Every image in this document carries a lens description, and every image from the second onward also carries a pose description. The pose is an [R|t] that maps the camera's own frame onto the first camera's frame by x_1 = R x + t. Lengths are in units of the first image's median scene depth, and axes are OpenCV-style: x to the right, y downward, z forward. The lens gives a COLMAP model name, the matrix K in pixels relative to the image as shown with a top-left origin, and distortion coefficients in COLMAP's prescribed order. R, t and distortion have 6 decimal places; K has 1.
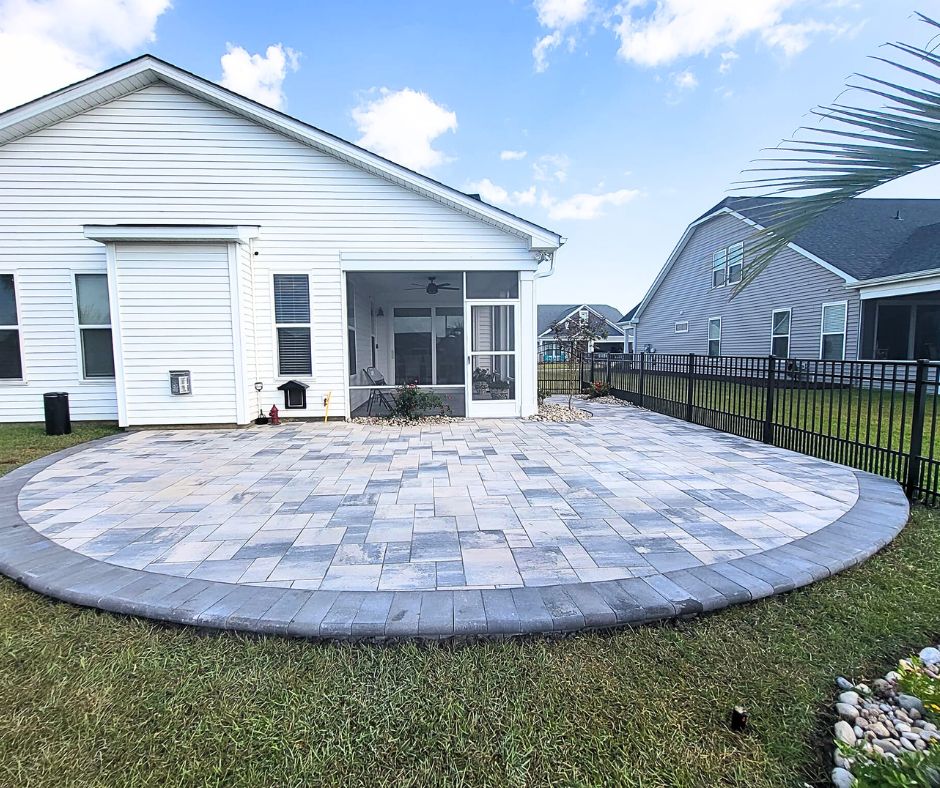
lens RADIAL K [[466.1, 0, 470.0], [0, 466.1, 394.0], [0, 0, 1]] dist [-0.018777, 0.000080]
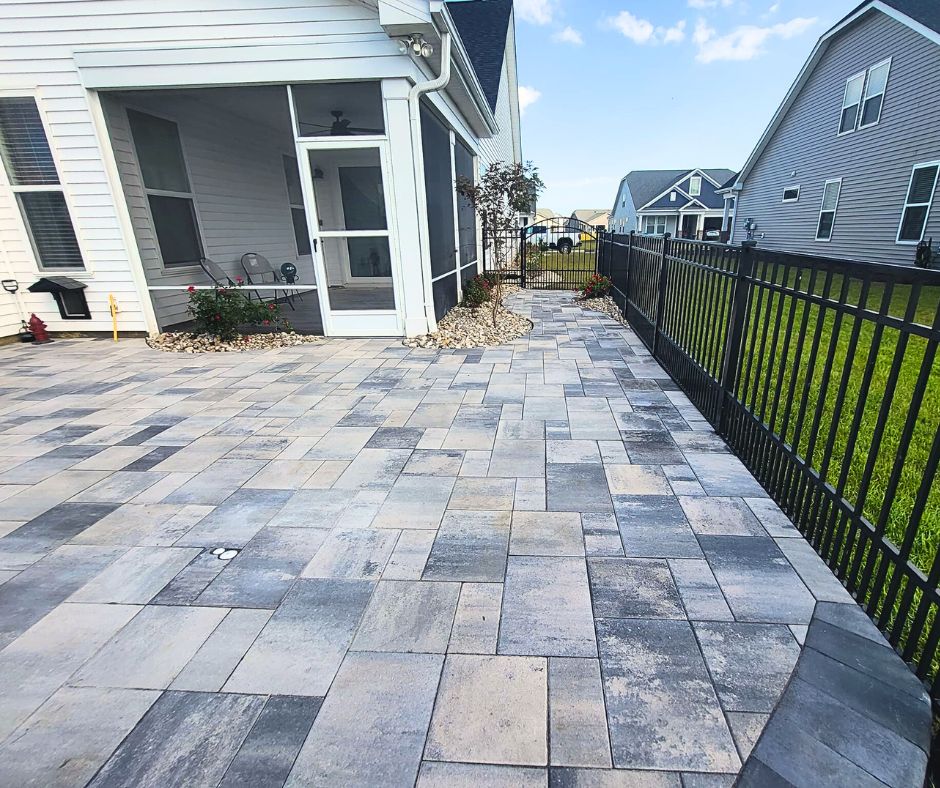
lens RADIAL K [[473.0, 0, 525.0], [0, 473.0, 394.3], [0, 0, 1]] dist [-0.002959, 0.000179]
pose [[0.993324, 0.036822, -0.109319, 0.357689], [-0.009070, 0.969681, 0.244208, -0.036297], [0.114997, -0.241586, 0.963541, 0.375397]]
